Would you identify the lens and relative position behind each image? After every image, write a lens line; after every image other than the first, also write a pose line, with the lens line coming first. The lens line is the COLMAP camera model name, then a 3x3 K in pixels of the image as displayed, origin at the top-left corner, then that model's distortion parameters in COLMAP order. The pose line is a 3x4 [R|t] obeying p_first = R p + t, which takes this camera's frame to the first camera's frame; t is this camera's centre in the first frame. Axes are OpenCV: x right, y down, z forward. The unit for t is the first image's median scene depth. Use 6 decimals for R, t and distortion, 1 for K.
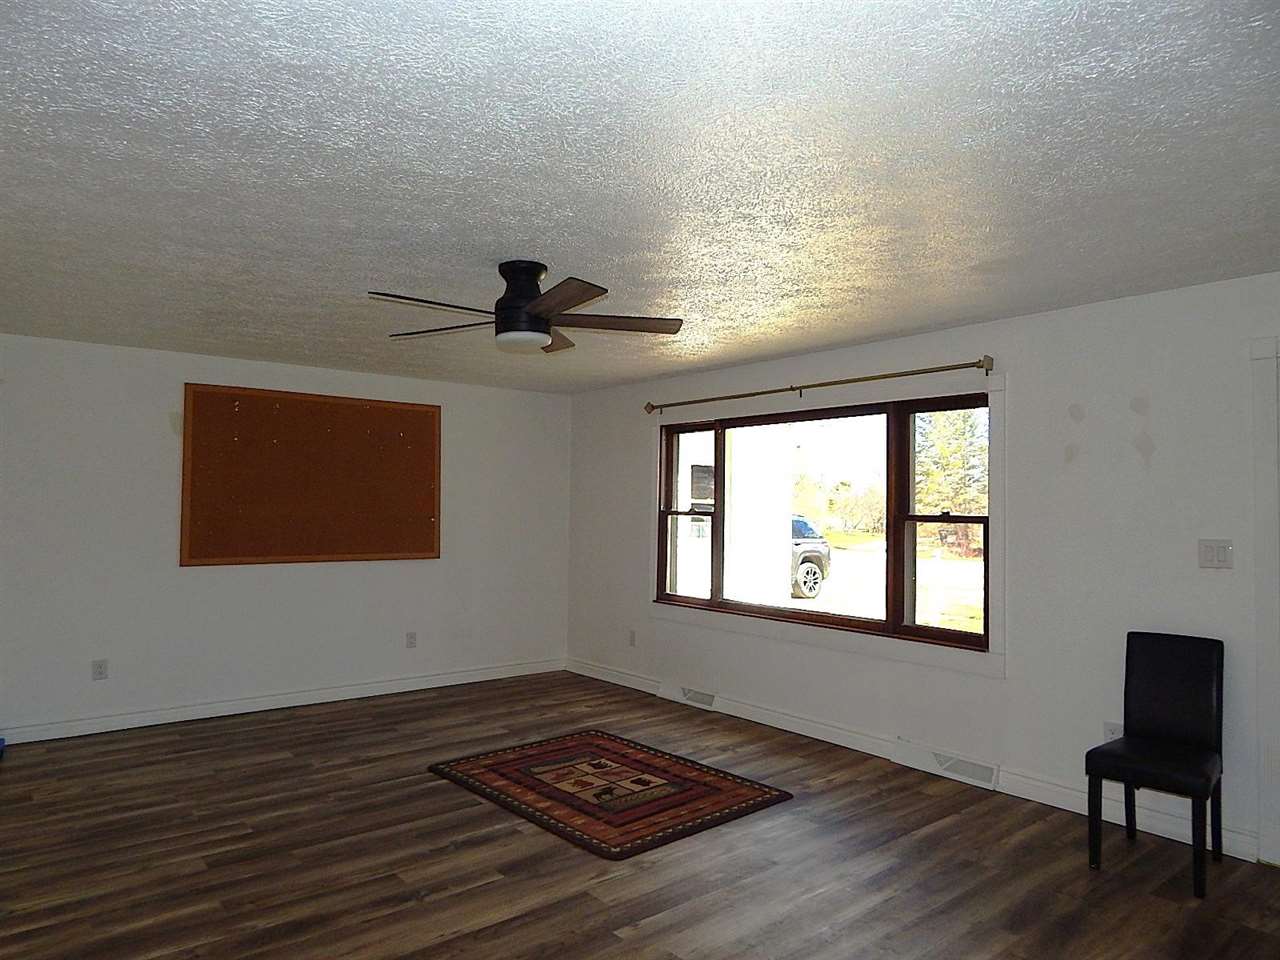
lens RADIAL K [[852.5, 0, 638.5], [0, 852.5, 481.9], [0, 0, 1]] dist [0.003272, -0.011592]
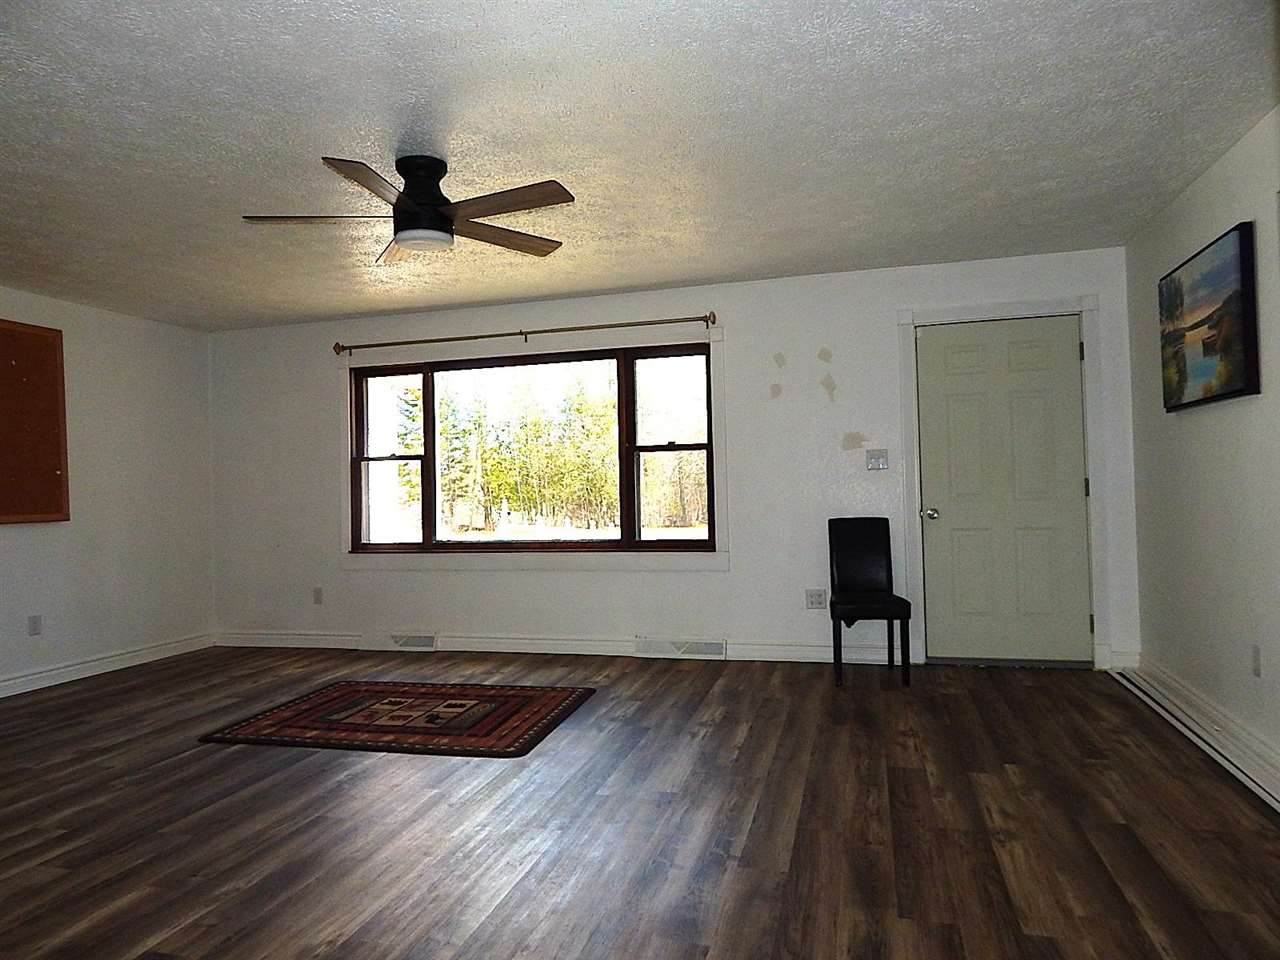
lens RADIAL K [[852.5, 0, 641.7], [0, 852.5, 478.3], [0, 0, 1]] dist [0.003272, -0.011592]
pose [[0.814919, -0.023951, 0.579079, -0.364988], [0.018028, 0.999710, 0.015978, 0.066050], [-0.579294, -0.002581, 0.815115, 0.048366]]
